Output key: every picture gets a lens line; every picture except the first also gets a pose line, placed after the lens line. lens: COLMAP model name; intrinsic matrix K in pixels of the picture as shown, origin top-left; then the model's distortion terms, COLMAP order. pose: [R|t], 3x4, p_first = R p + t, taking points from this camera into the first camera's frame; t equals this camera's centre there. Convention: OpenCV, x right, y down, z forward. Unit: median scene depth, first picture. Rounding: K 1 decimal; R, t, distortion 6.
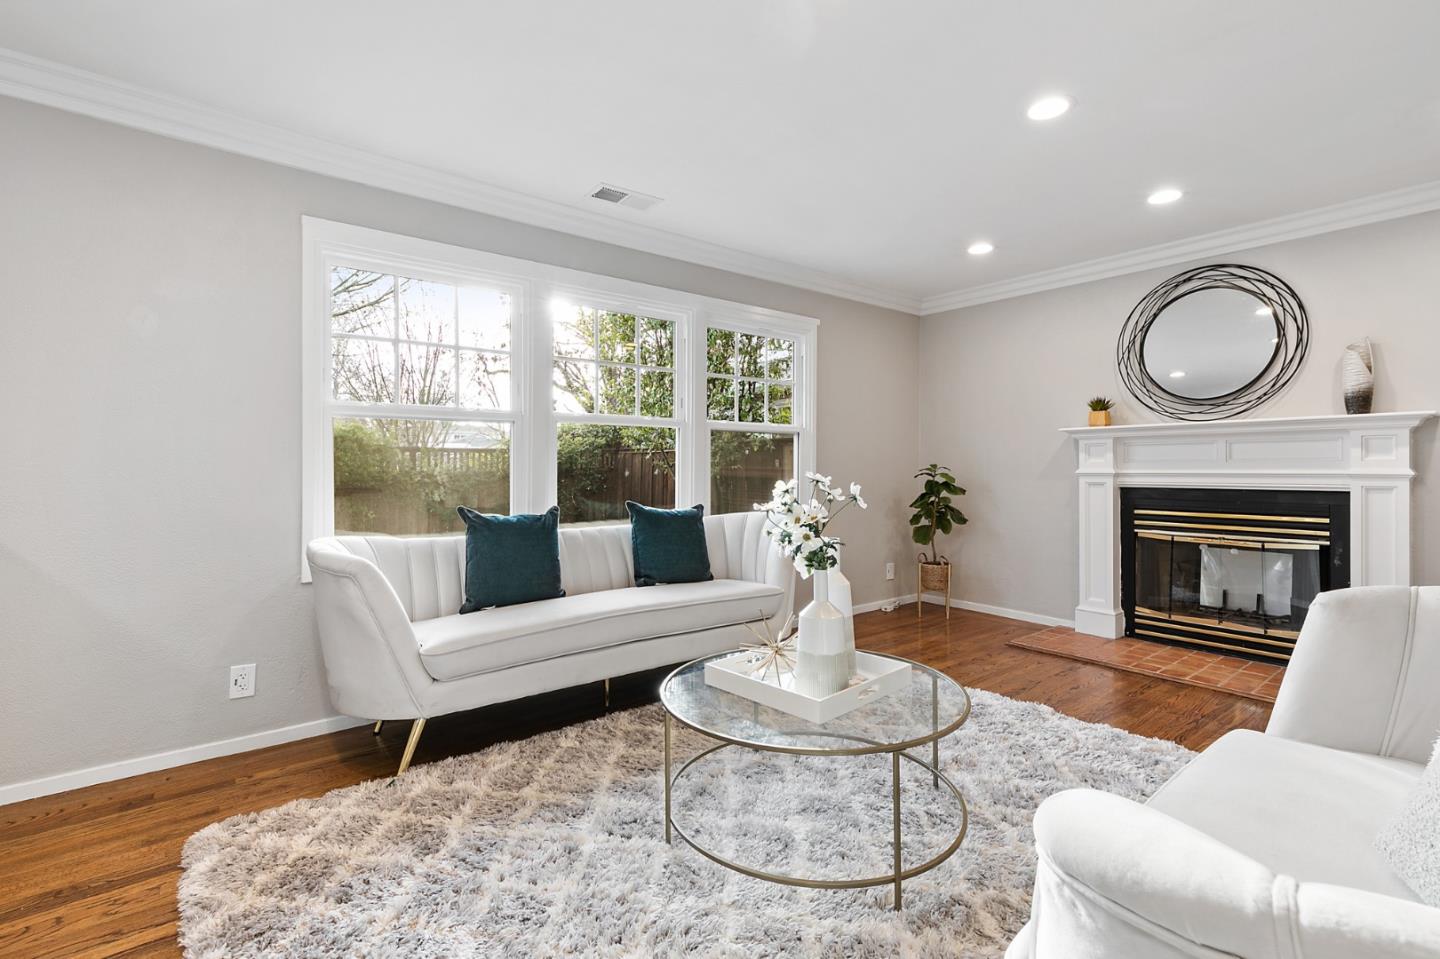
lens RADIAL K [[650.9, 0, 726.8], [0, 650.9, 467.0], [0, 0, 1]] dist [0.004438, -0.000413]
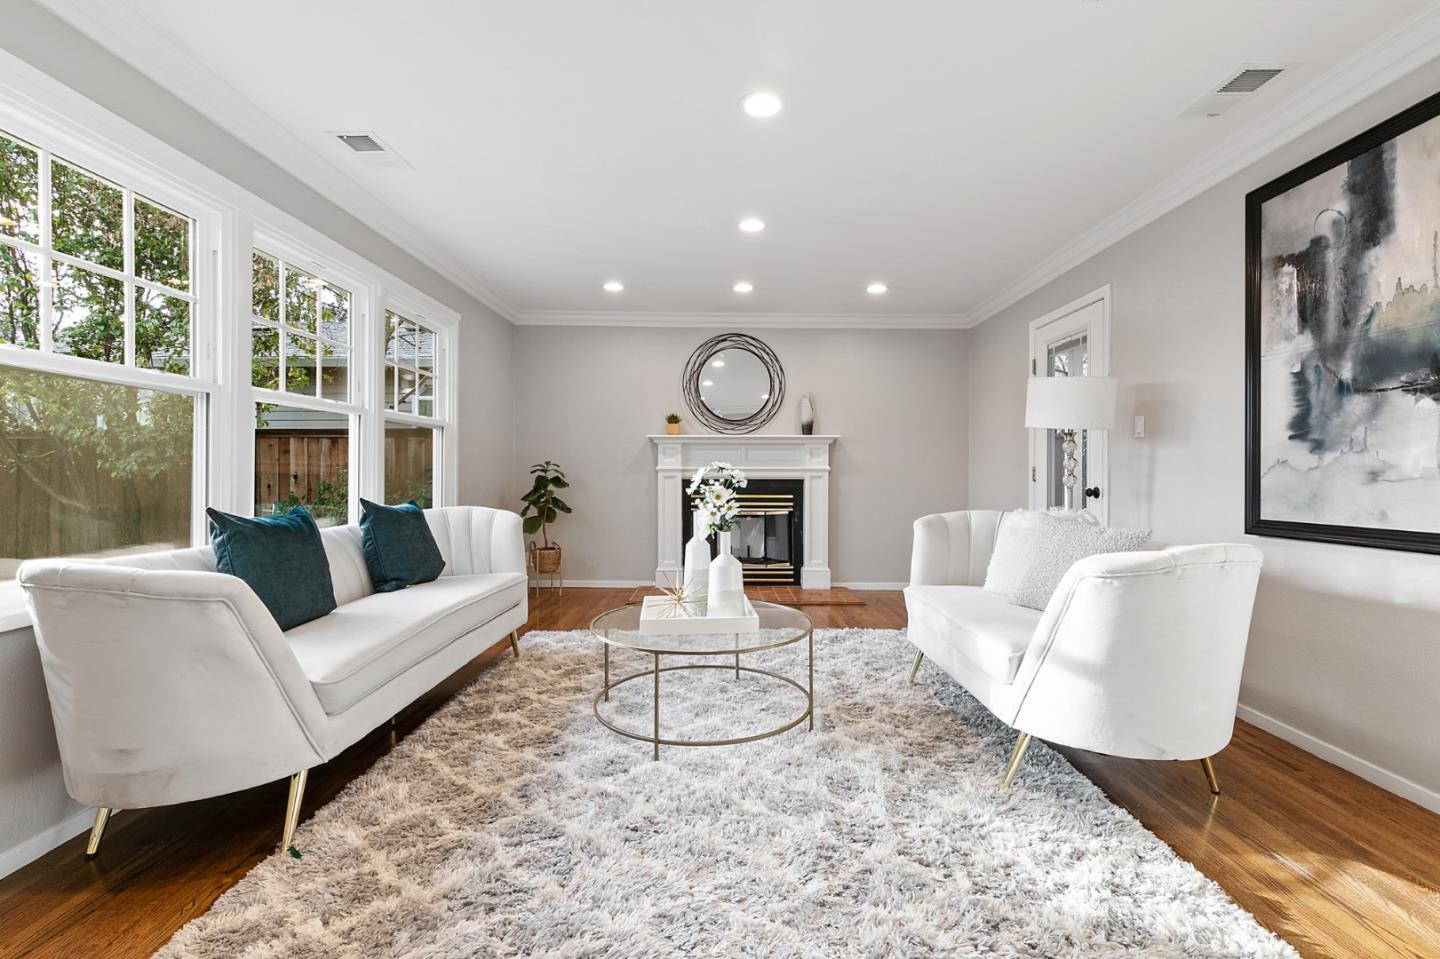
lens RADIAL K [[650.9, 0, 734.4], [0, 650.9, 477.0], [0, 0, 1]] dist [0.004438, -0.000413]
pose [[0.611856, -0.005706, 0.790949, -0.492890], [-0.004129, 0.999937, 0.010407, 0.012936], [-0.790958, -0.009634, 0.611794, 0.066915]]
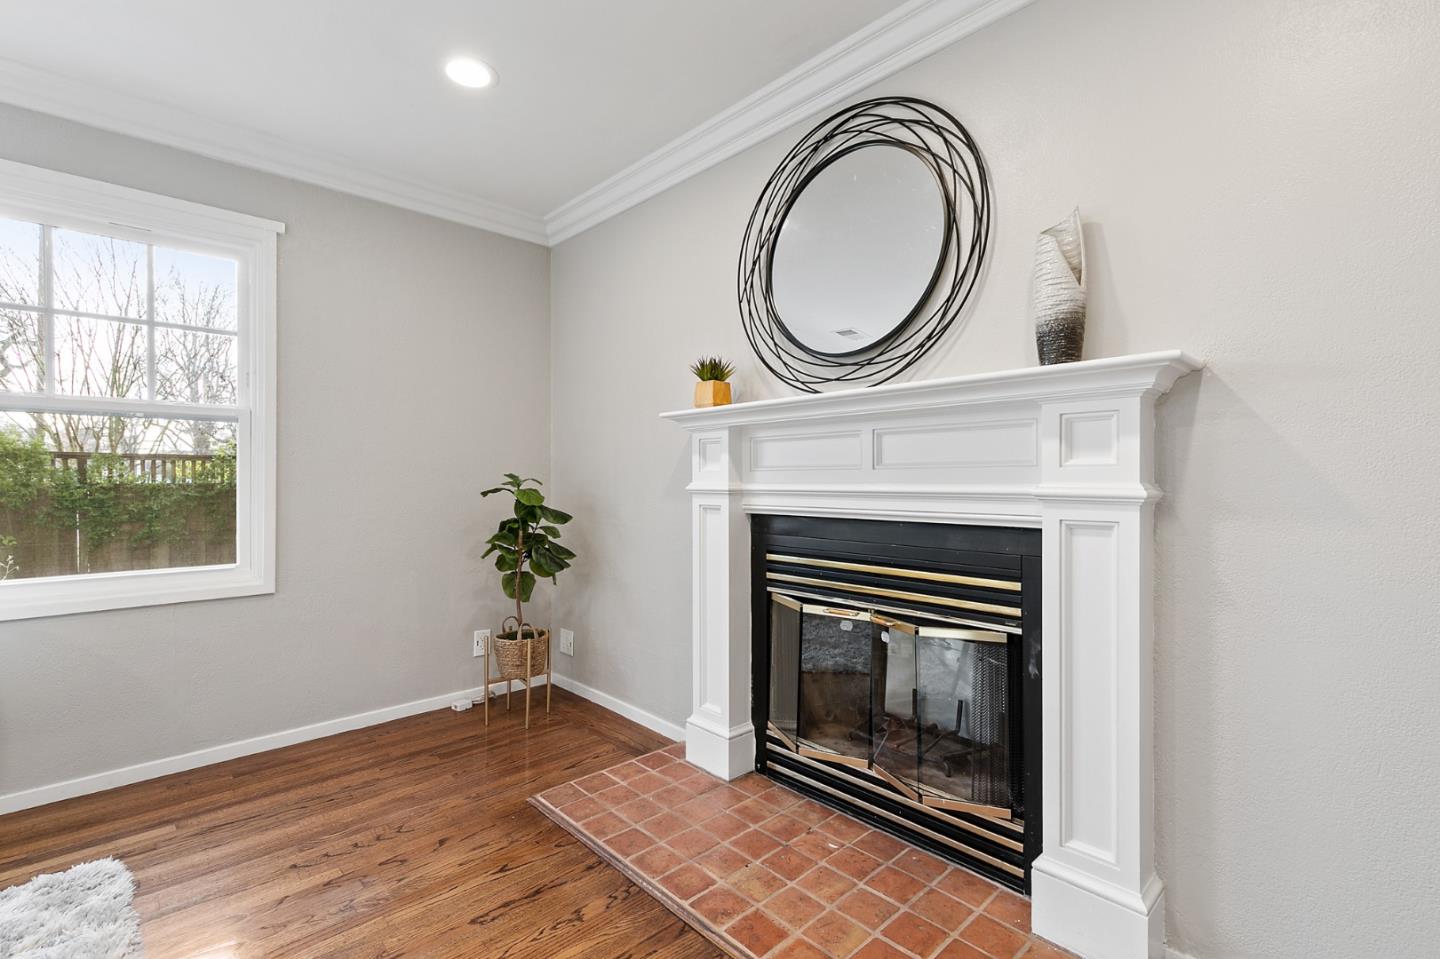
lens RADIAL K [[650.9, 0, 730.2], [0, 650.9, 483.2], [0, 0, 1]] dist [0.004438, -0.000413]
pose [[0.996074, 0.000655, 0.088519, 0.610075], [-0.001198, 0.999981, 0.006080, 0.000203], [-0.088513, -0.006162, 0.996056, 0.485301]]
